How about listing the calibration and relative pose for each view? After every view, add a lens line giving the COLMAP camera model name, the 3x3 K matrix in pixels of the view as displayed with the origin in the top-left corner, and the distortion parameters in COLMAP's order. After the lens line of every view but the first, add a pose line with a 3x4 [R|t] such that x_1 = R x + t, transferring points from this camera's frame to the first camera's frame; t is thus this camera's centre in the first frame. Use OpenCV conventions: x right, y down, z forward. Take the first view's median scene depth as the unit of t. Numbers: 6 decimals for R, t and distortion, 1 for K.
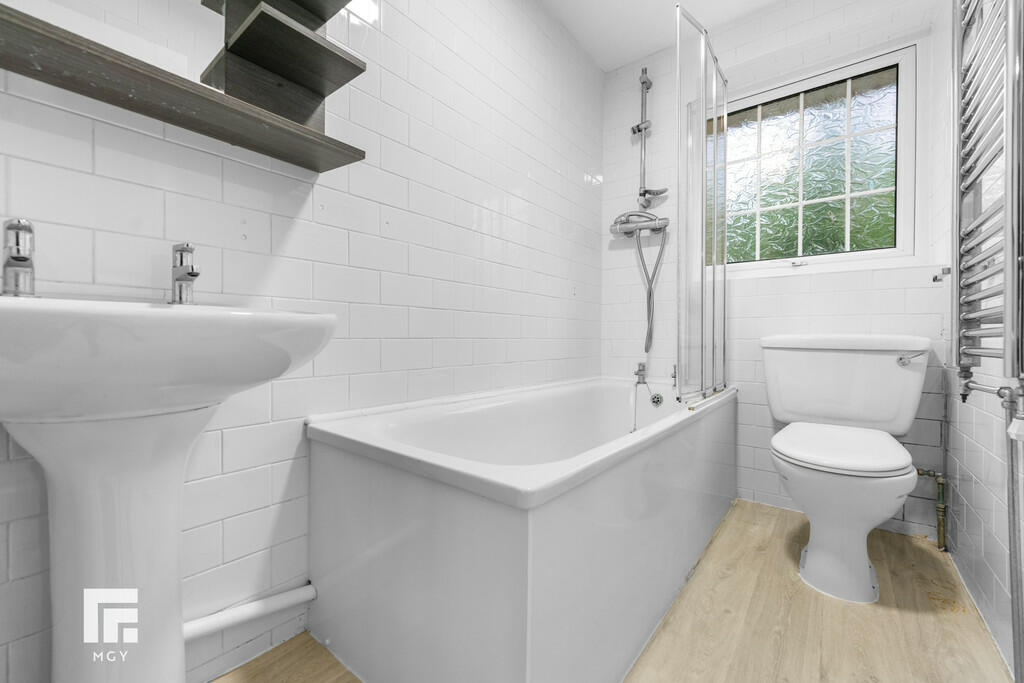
lens RADIAL K [[410.4, 0, 509.6], [0, 410.4, 345.2], [0, 0, 1]] dist [-0.002028, -0.000297]
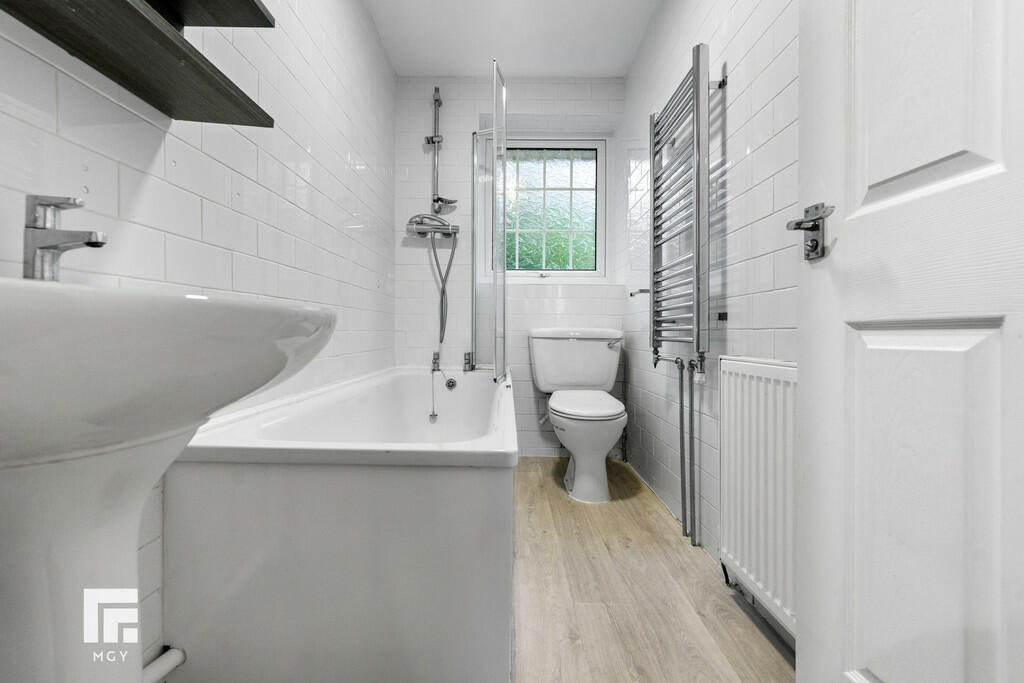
lens RADIAL K [[397.5, 0, 524.2], [0, 397.5, 338.8], [0, 0, 1]] dist [0.000999, -0.000584]
pose [[0.791156, -0.012048, 0.611496, -0.154725], [0.007361, 0.999921, 0.010178, -0.002796], [-0.611571, -0.003551, 0.791182, -0.001011]]
